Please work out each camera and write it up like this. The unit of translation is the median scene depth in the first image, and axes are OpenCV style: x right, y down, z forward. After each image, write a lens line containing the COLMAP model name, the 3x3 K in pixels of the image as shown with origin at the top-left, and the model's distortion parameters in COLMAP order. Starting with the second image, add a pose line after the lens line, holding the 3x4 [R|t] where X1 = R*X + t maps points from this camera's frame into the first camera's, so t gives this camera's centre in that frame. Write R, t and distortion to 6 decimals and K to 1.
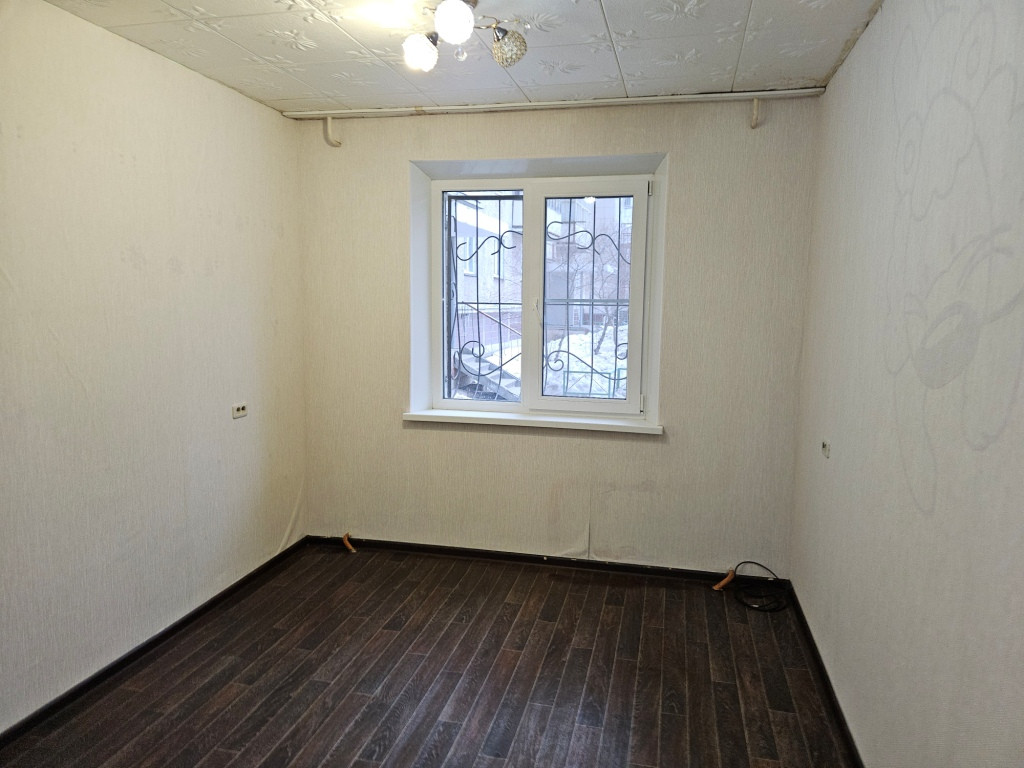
lens RADIAL K [[679.5, 0, 512.0], [0, 679.5, 384.0], [0, 0, 1]] dist [0.024181, -0.000696]
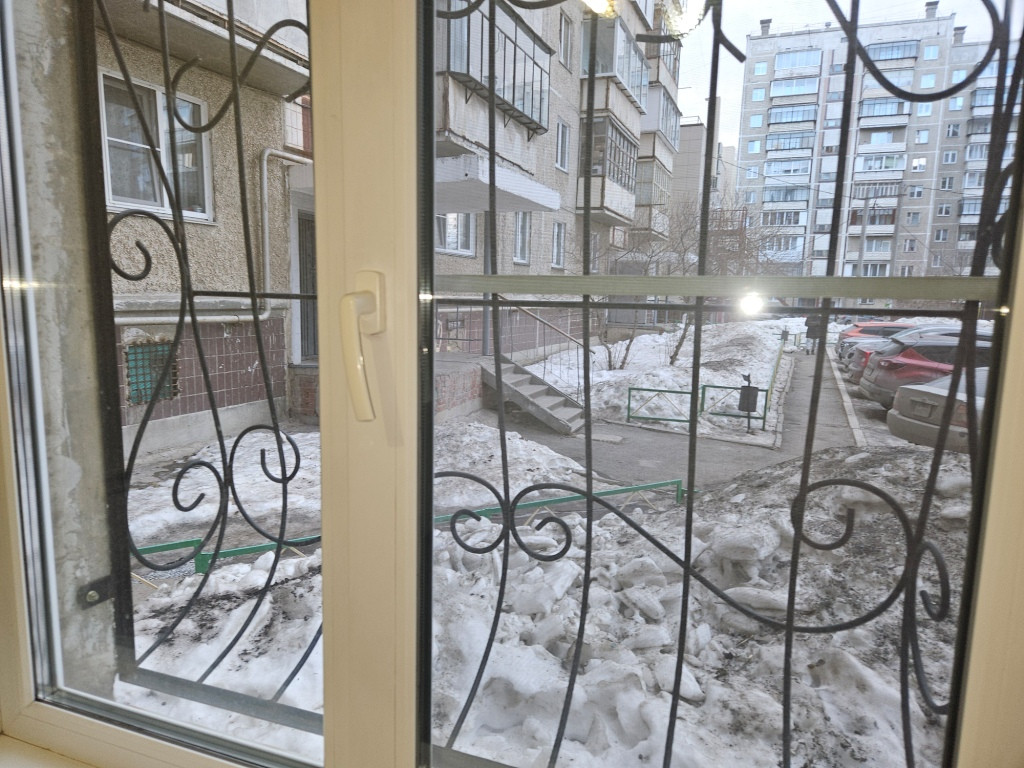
lens RADIAL K [[679.5, 0, 512.0], [0, 679.5, 384.0], [0, 0, 1]] dist [0.024181, -0.000696]
pose [[0.994270, 0.025963, -0.103696, 0.025422], [-0.024809, 0.999615, 0.012409, -0.028786], [0.103978, -0.009765, 0.994532, 0.243044]]
